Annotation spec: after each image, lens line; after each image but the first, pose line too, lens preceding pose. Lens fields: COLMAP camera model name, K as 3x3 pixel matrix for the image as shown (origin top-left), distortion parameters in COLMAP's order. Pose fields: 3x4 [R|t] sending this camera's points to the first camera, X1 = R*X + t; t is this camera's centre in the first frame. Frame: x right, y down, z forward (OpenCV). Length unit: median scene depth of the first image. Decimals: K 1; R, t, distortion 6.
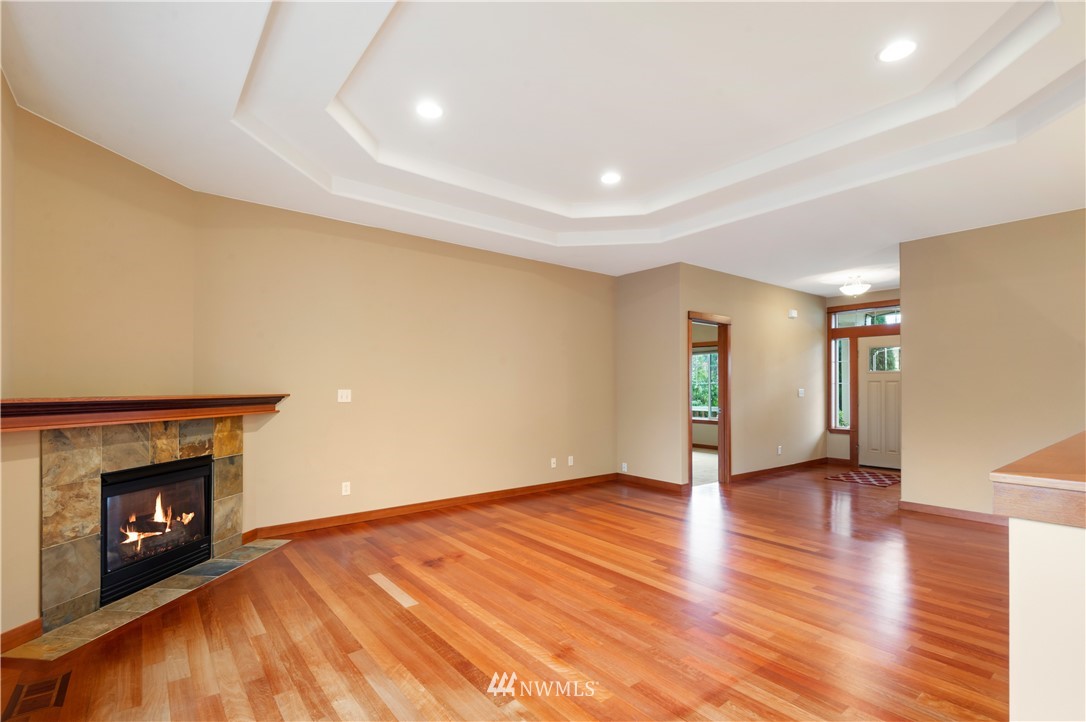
lens RADIAL K [[503.3, 0, 535.6], [0, 503.3, 381.7], [0, 0, 1]] dist [0.009495, -0.001784]
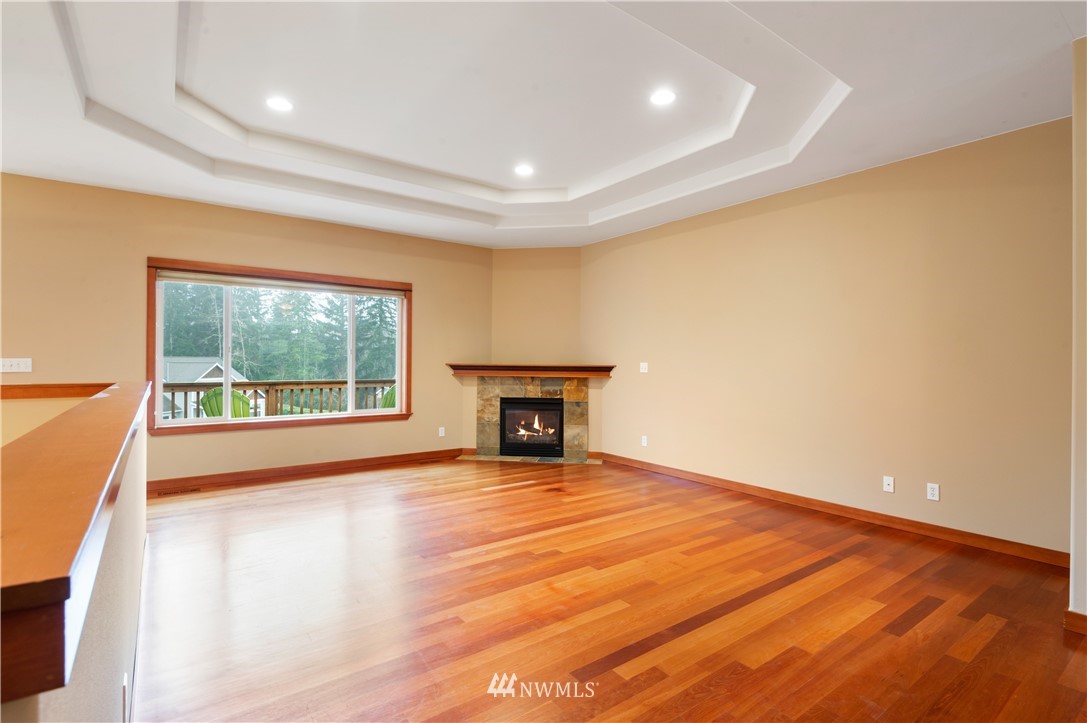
lens RADIAL K [[513.2, 0, 546.7], [0, 513.2, 358.3], [0, 0, 1]] dist [0.022464, -0.000452]
pose [[-0.011724, -0.001618, -0.999930, 1.186286], [0.003006, 0.999994, -0.001654, 0.008513], [0.999927, -0.003025, -0.011719, 1.008336]]
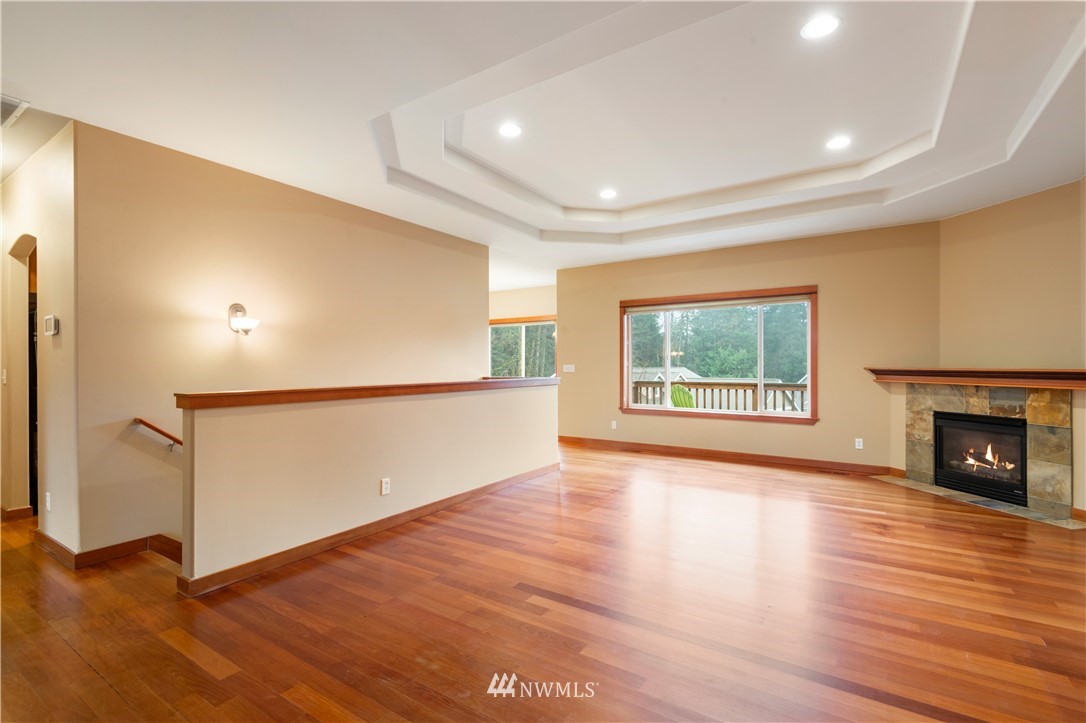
lens RADIAL K [[495.7, 0, 544.8], [0, 495.7, 363.5], [0, 0, 1]] dist [-0.003603, -0.003445]
pose [[-0.944078, 0.001996, -0.329716, 0.825652], [0.006067, 0.999918, -0.011317, 0.021630], [0.329667, -0.012684, -0.944012, 1.789124]]
